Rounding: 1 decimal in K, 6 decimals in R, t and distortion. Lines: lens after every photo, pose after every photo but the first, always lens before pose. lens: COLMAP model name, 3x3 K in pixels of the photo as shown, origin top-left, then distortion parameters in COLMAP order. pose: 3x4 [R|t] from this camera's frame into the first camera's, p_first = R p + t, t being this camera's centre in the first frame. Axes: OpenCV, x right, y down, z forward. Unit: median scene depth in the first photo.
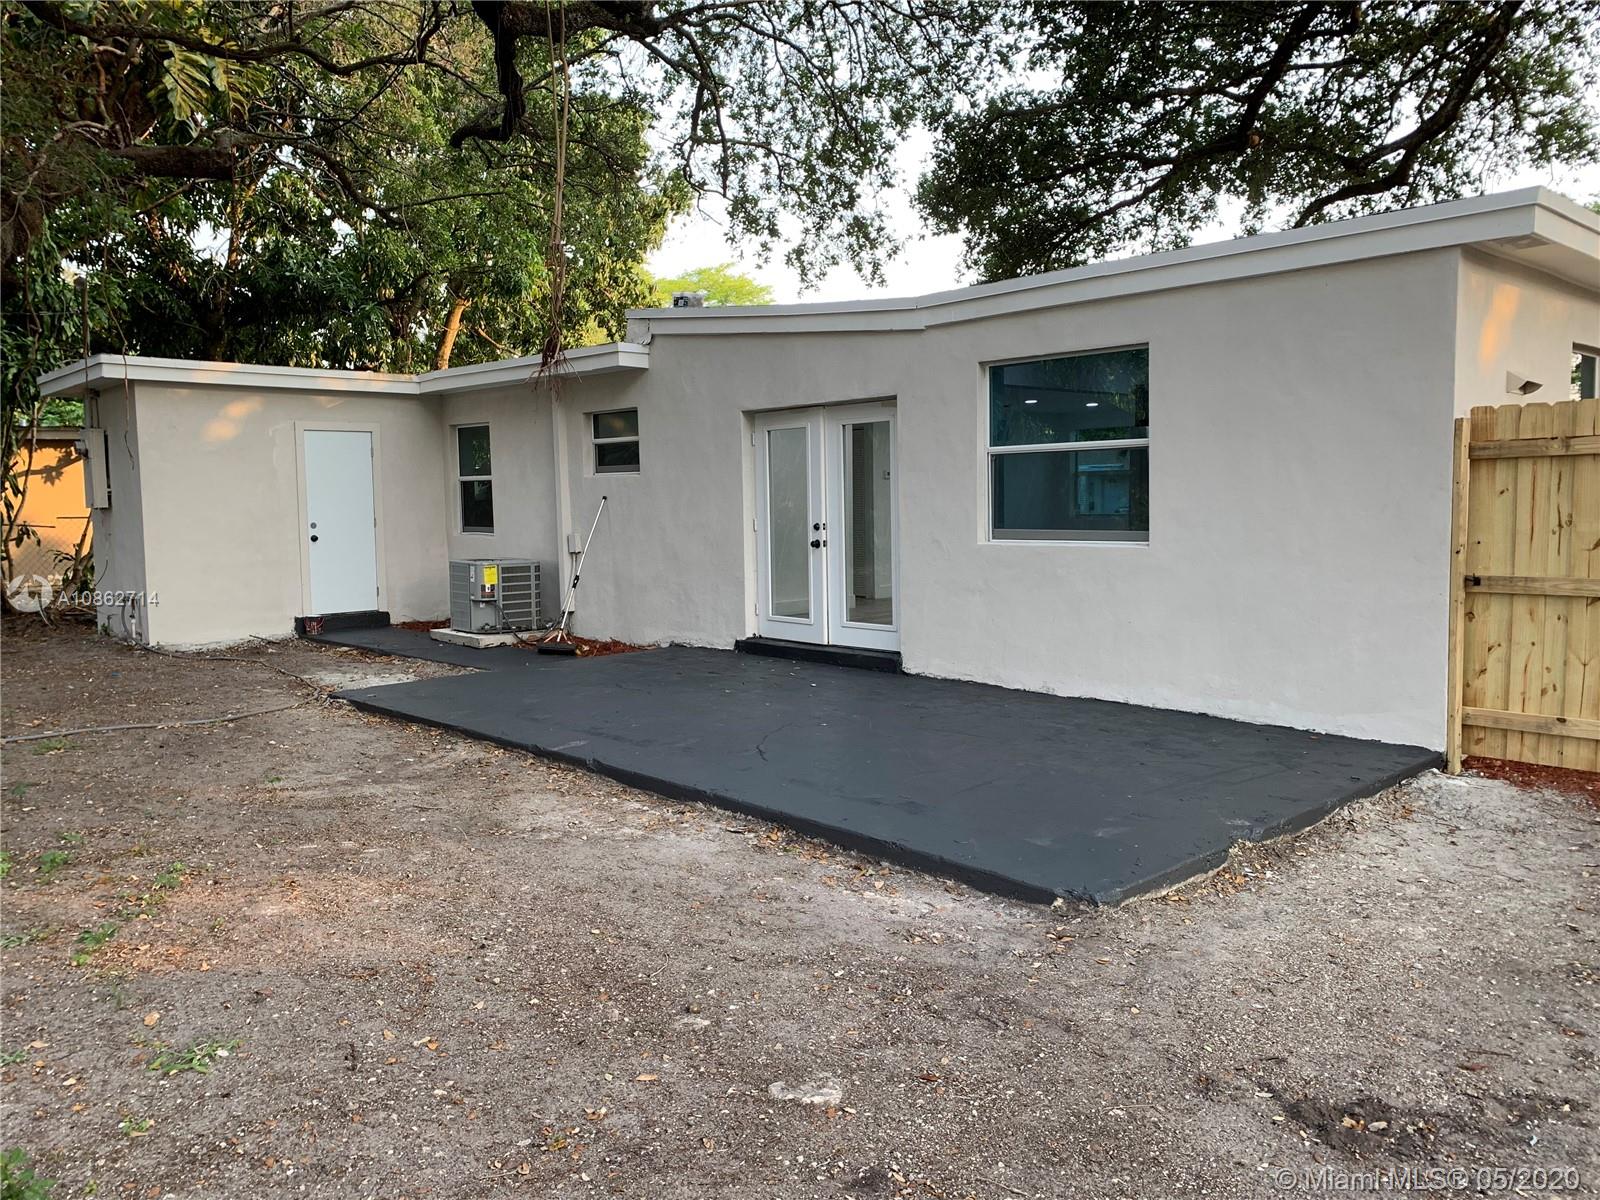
lens RADIAL K [[1212.7, 0, 811.8], [0, 1212.7, 599.3], [0, 0, 1]] dist [0.030163, -0.028860]
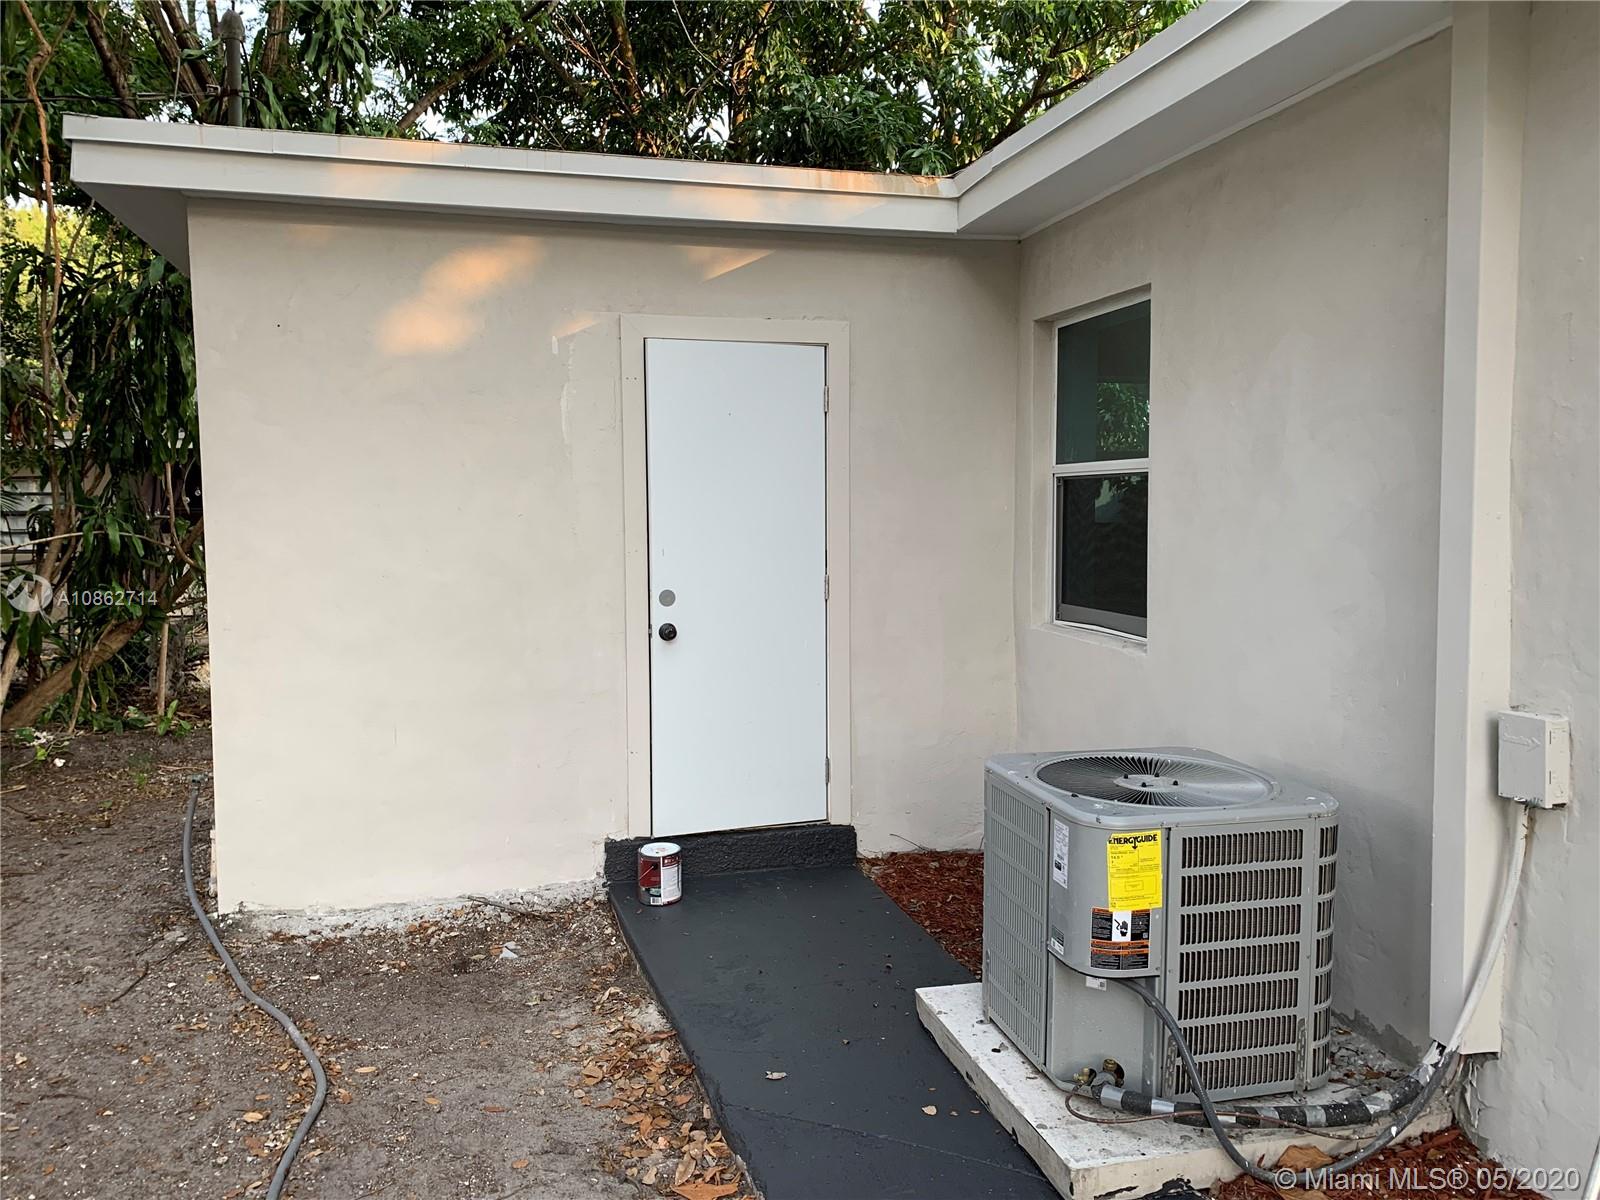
lens RADIAL K [[1212.7, 0, 809.1], [0, 1212.7, 605.4], [0, 0, 1]] dist [0.030163, -0.028860]
pose [[0.872152, 0.051802, -0.486484, -0.195553], [-0.048203, 0.998639, 0.019920, -0.069562], [0.486854, 0.006077, 0.873462, 0.718929]]
